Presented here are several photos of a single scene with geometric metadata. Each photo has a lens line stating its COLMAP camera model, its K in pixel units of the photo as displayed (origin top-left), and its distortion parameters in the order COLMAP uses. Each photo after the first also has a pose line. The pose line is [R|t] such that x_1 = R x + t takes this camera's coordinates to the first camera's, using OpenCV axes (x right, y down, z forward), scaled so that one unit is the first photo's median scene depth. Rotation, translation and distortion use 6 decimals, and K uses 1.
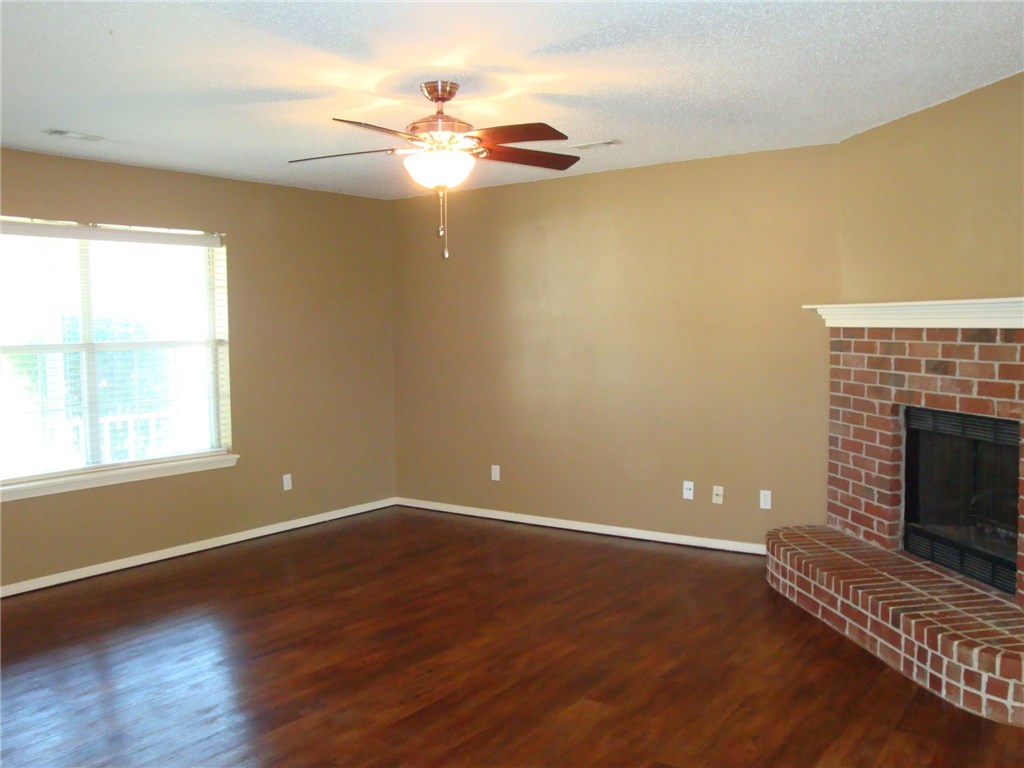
lens RADIAL K [[895.7, 0, 495.2], [0, 895.7, 382.3], [0, 0, 1]] dist [-0.161741, 0.166829]
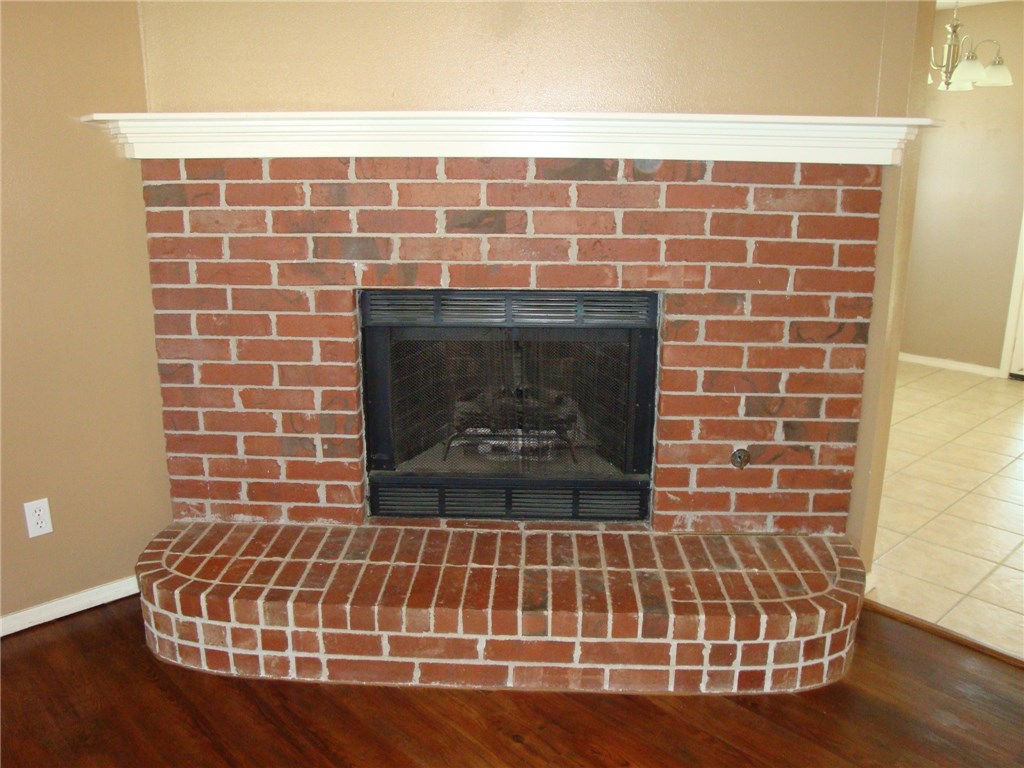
lens RADIAL K [[859.6, 0, 507.4], [0, 859.6, 381.9], [0, 0, 1]] dist [-0.160792, 0.153490]
pose [[0.179283, -0.228534, 0.956885, -0.095764], [0.053832, 0.973466, 0.222408, -0.039451], [-0.982324, 0.011637, 0.186829, 0.842246]]
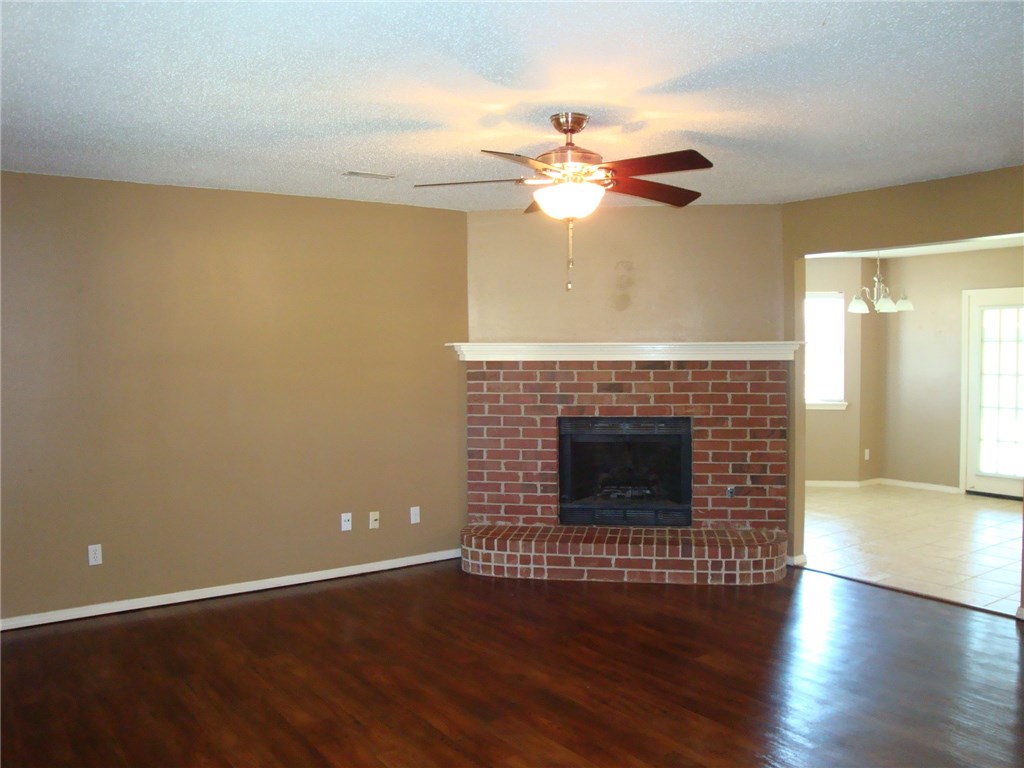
lens RADIAL K [[859.6, 0, 507.4], [0, 859.6, 381.9], [0, 0, 1]] dist [-0.160792, 0.153490]
pose [[0.309876, -0.019433, 0.950578, -0.888662], [0.062849, 0.998023, -0.000085, -0.036824], [-0.948698, 0.059769, 0.310485, 0.697466]]
